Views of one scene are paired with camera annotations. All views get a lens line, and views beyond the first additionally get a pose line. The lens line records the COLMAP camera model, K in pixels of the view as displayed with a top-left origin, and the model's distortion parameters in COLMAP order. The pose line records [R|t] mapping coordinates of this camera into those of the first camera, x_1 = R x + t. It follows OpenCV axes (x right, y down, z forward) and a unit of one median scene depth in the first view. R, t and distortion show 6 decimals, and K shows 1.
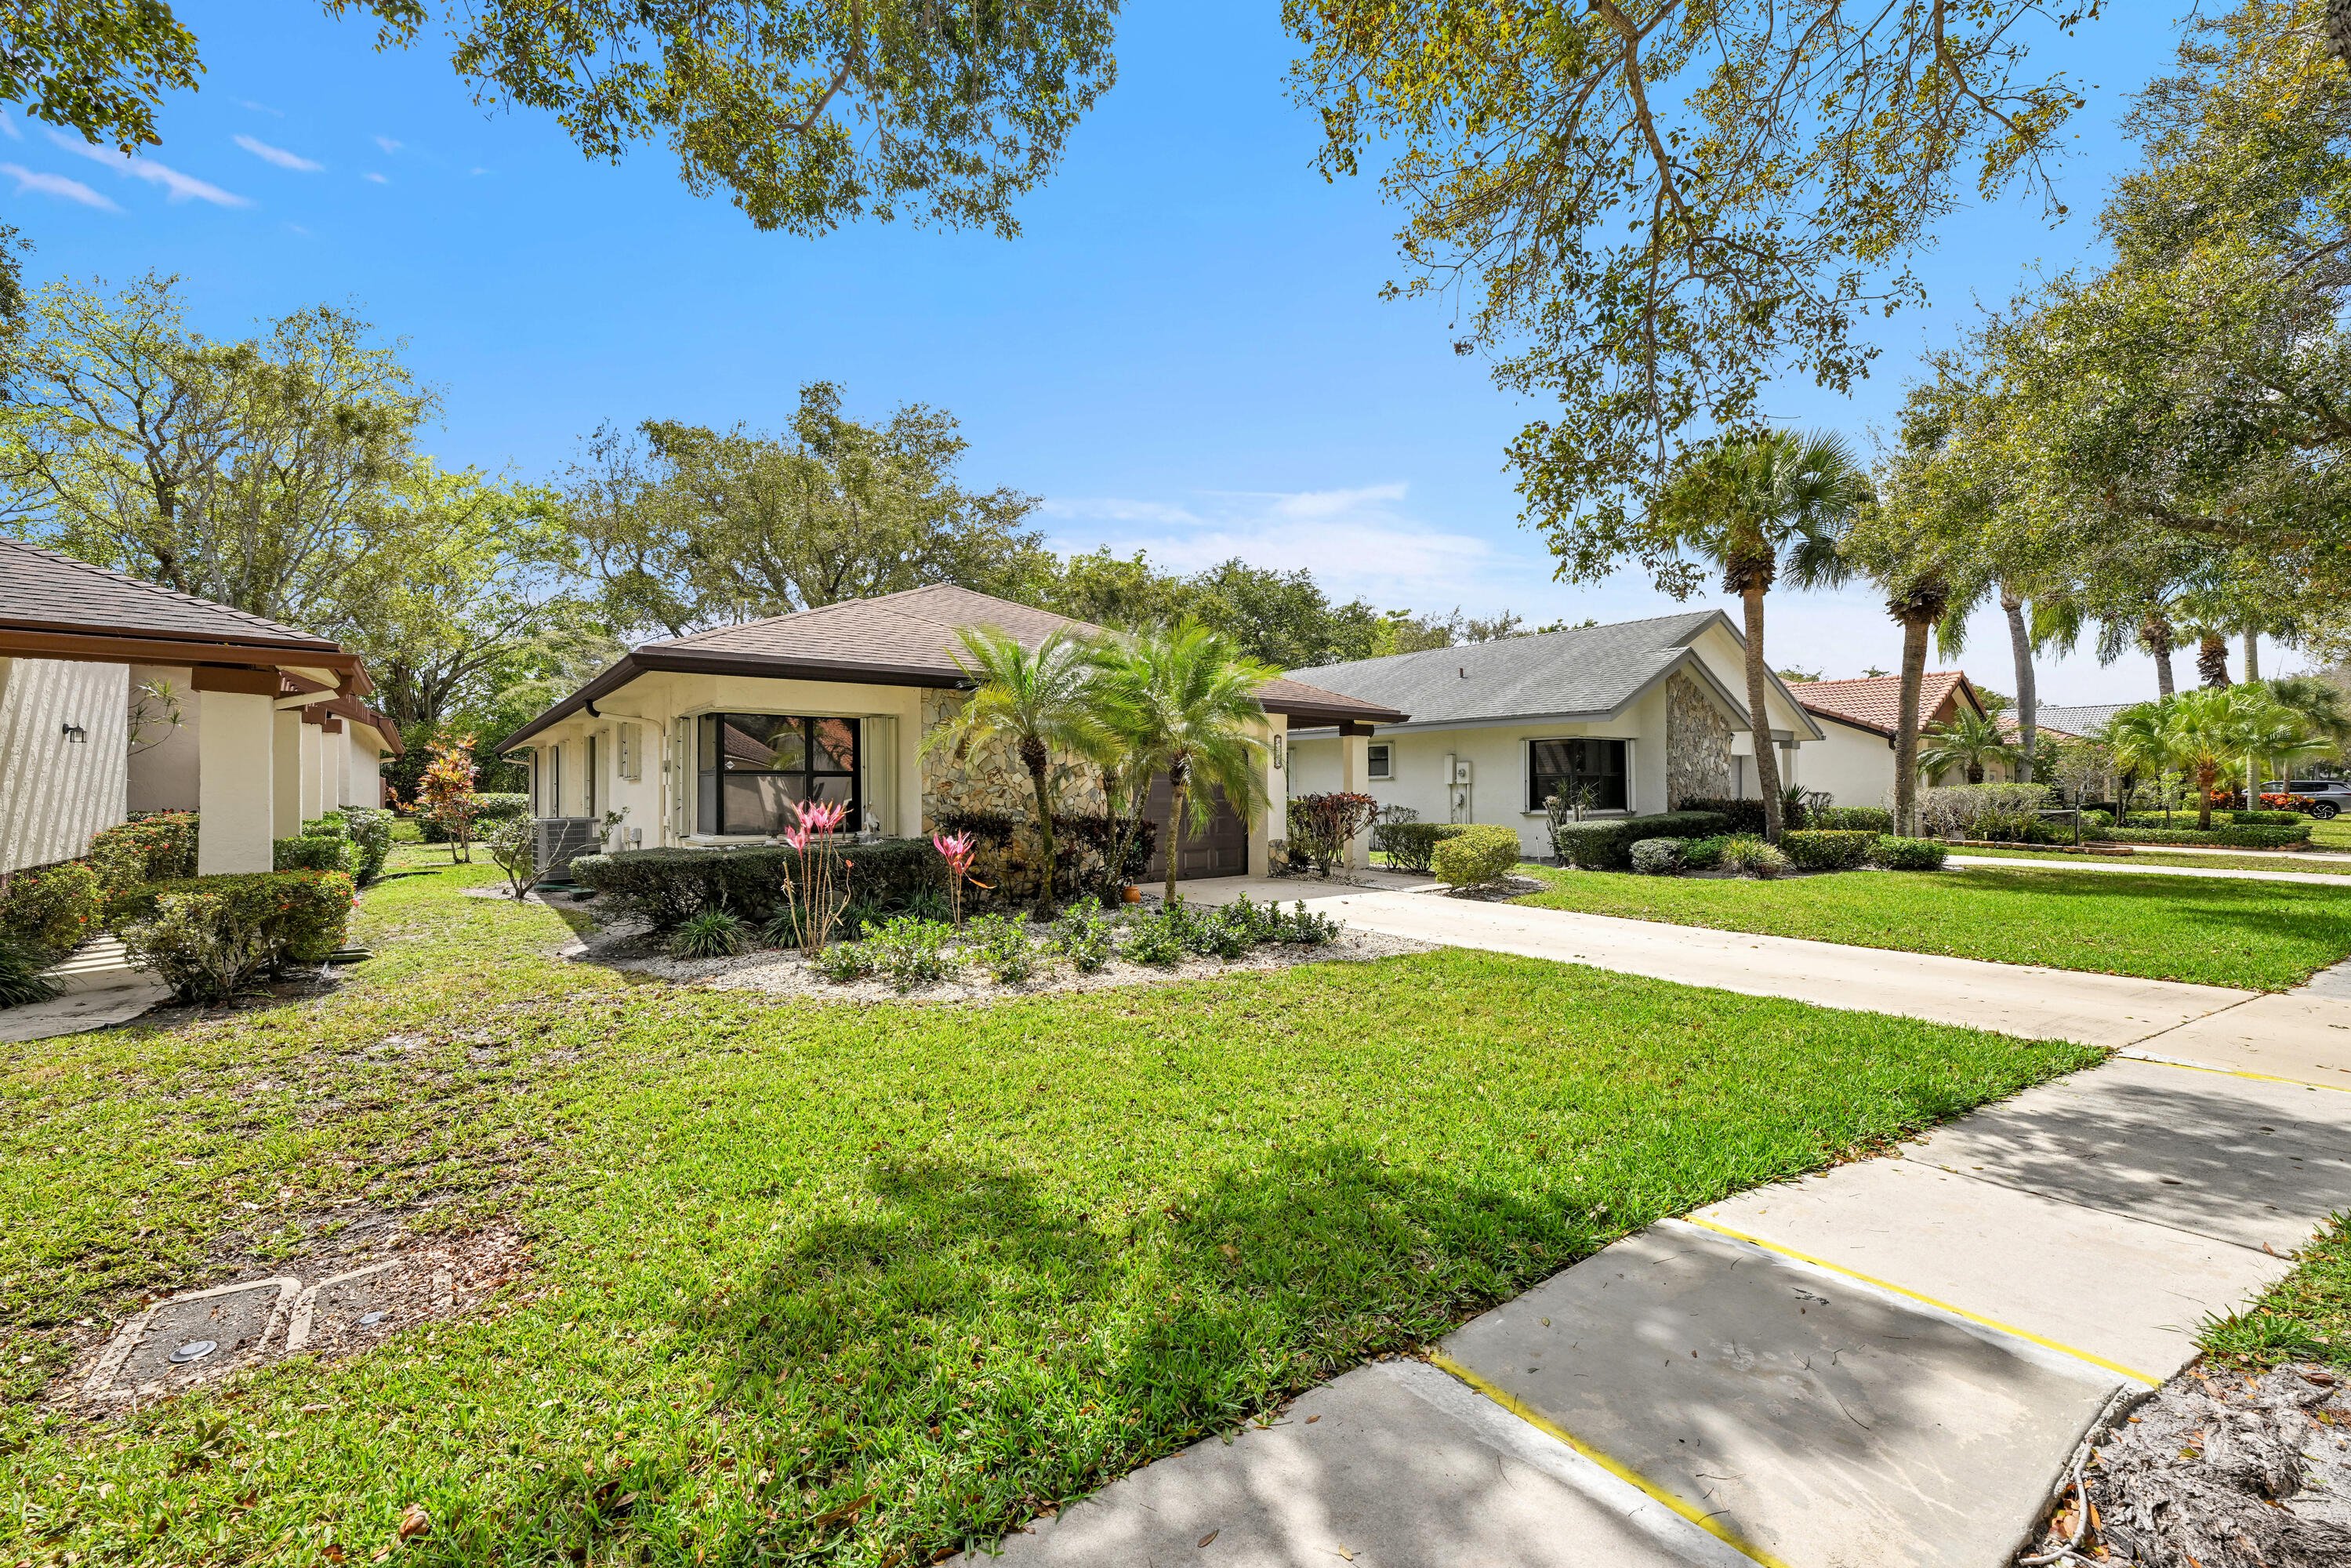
lens RADIAL K [[926.5, 0, 1133.0], [0, 926.5, 783.1], [0, 0, 1]] dist [-0.013682, -0.000061]
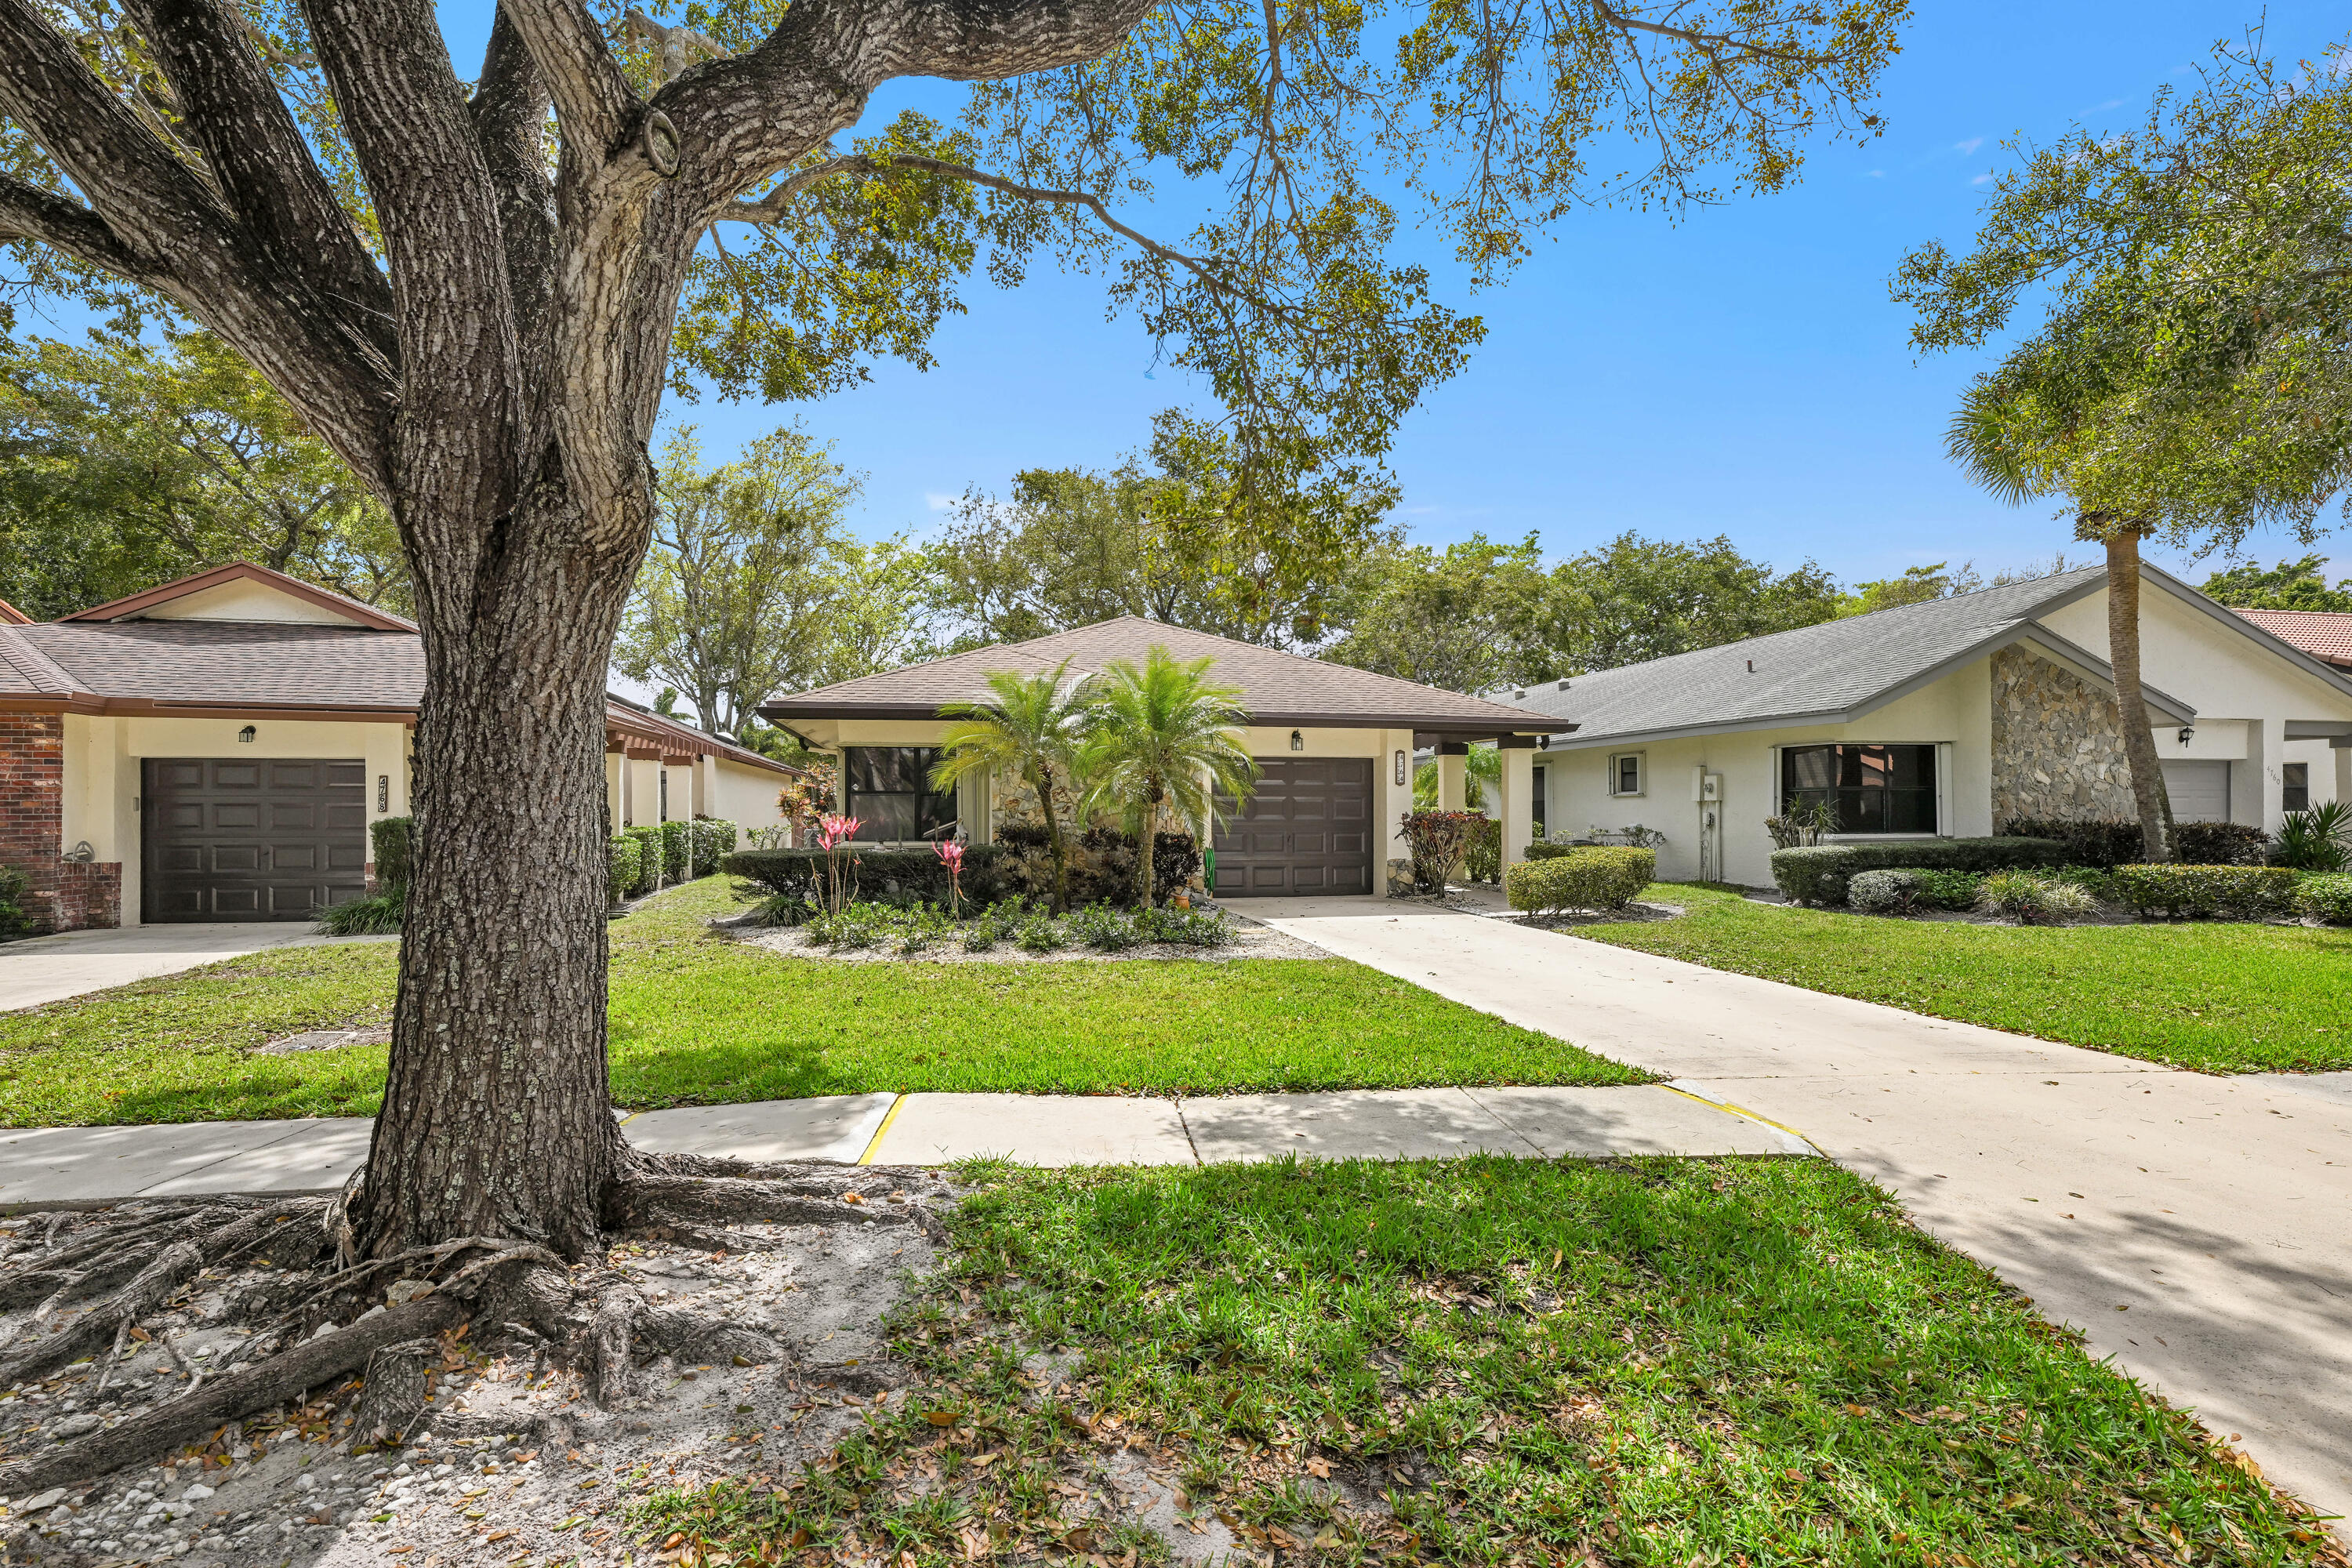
lens RADIAL K [[1003.5, 0, 1105.9], [0, 1003.5, 821.0], [0, 0, 1]] dist [-0.040250, 0.000114]
pose [[0.887829, 0.006742, -0.460124, 0.300532], [0.001996, 0.999827, 0.018503, 0.001610], [0.460170, -0.017346, 0.887662, -0.045881]]
